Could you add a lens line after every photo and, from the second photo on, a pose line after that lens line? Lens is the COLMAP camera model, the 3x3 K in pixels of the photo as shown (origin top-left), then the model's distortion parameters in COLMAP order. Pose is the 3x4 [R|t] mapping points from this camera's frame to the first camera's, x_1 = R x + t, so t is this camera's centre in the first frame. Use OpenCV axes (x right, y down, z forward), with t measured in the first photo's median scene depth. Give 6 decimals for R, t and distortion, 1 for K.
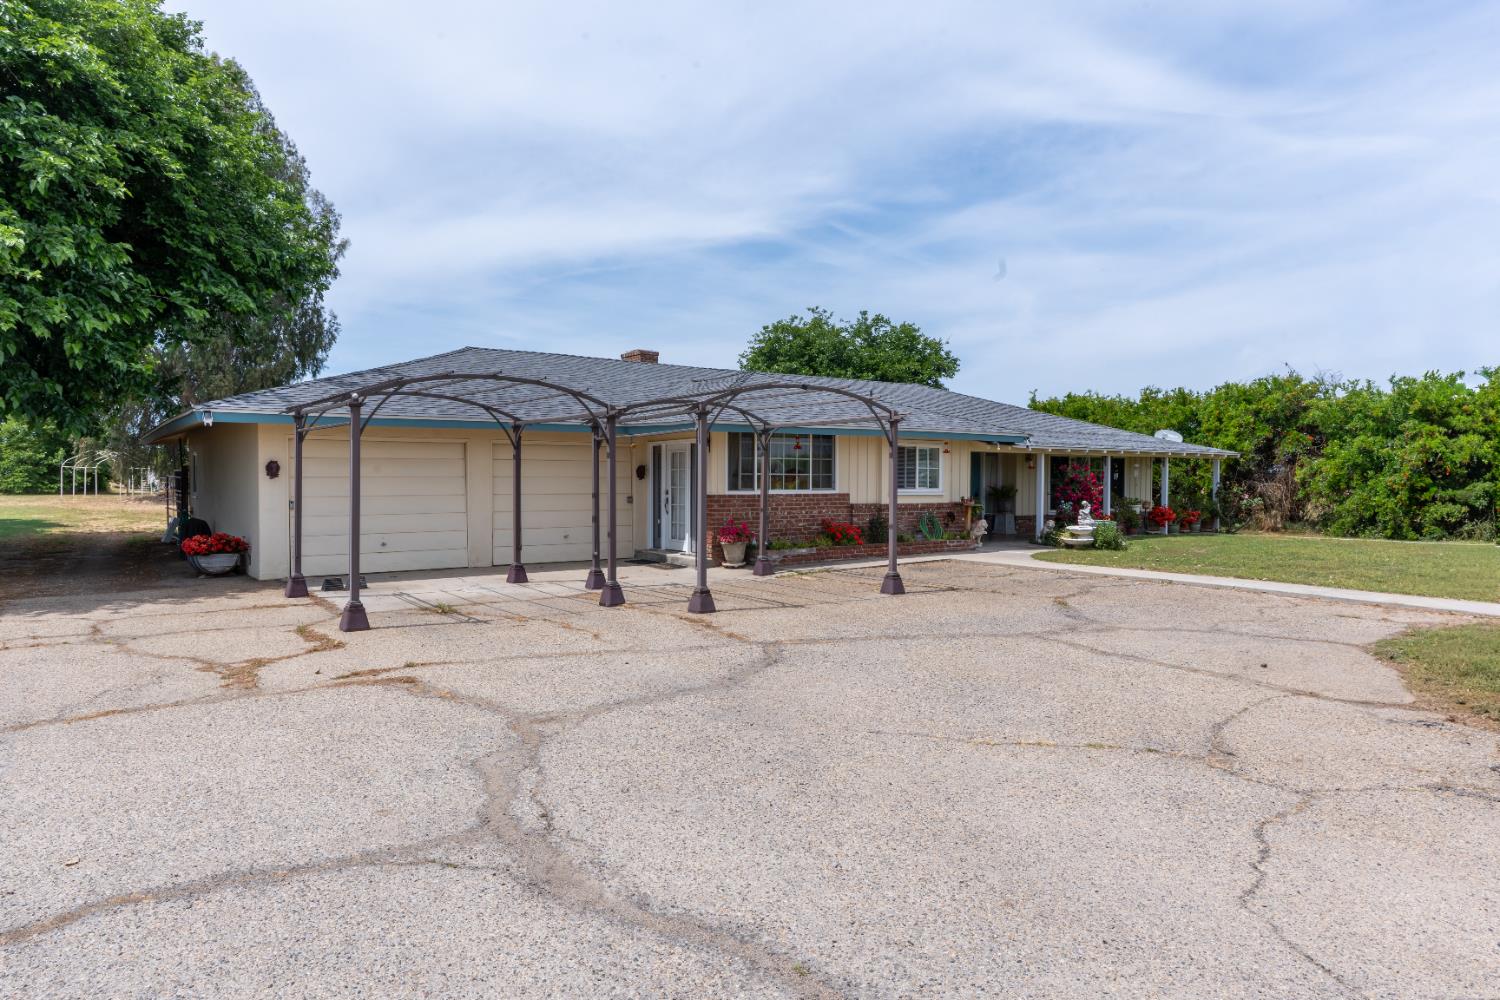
lens RADIAL K [[926.2, 0, 750.0], [0, 926.2, 500.0], [0, 0, 1]] dist [-0.060627, -0.000117]
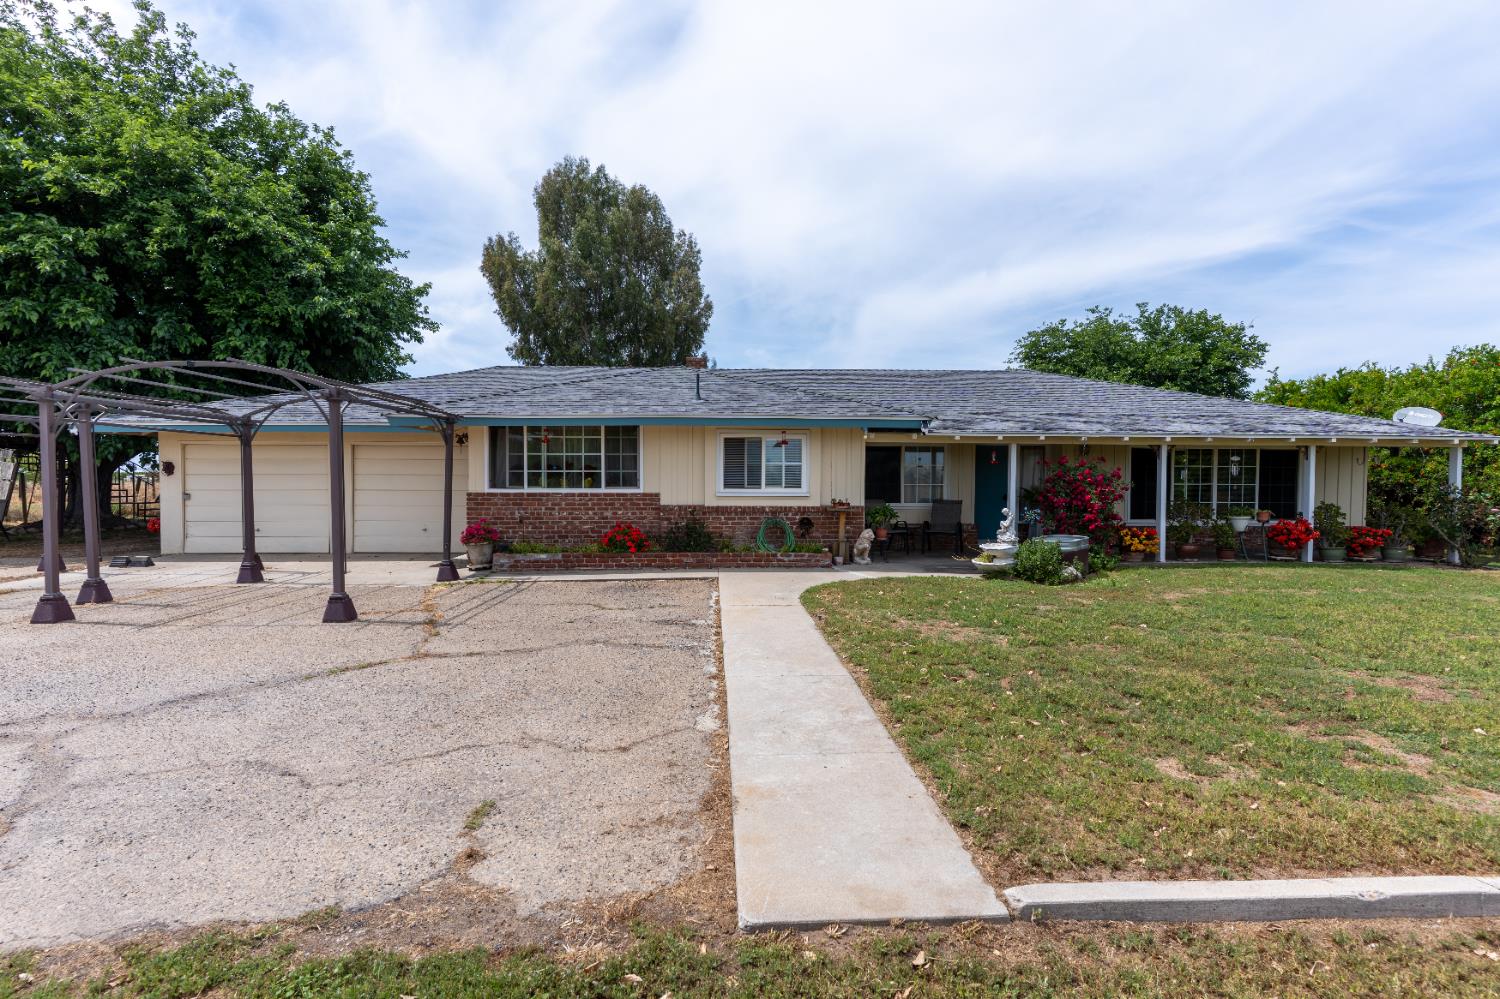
lens RADIAL K [[705.6, 0, 750.0], [0, 705.6, 499.5], [0, 0, 1]] dist [-0.007168, -0.000251]
pose [[0.832448, 0.017148, -0.553838, 0.545340], [-0.014872, 0.999852, 0.008605, -0.008026], [0.553904, 0.001073, 0.832580, 0.488619]]
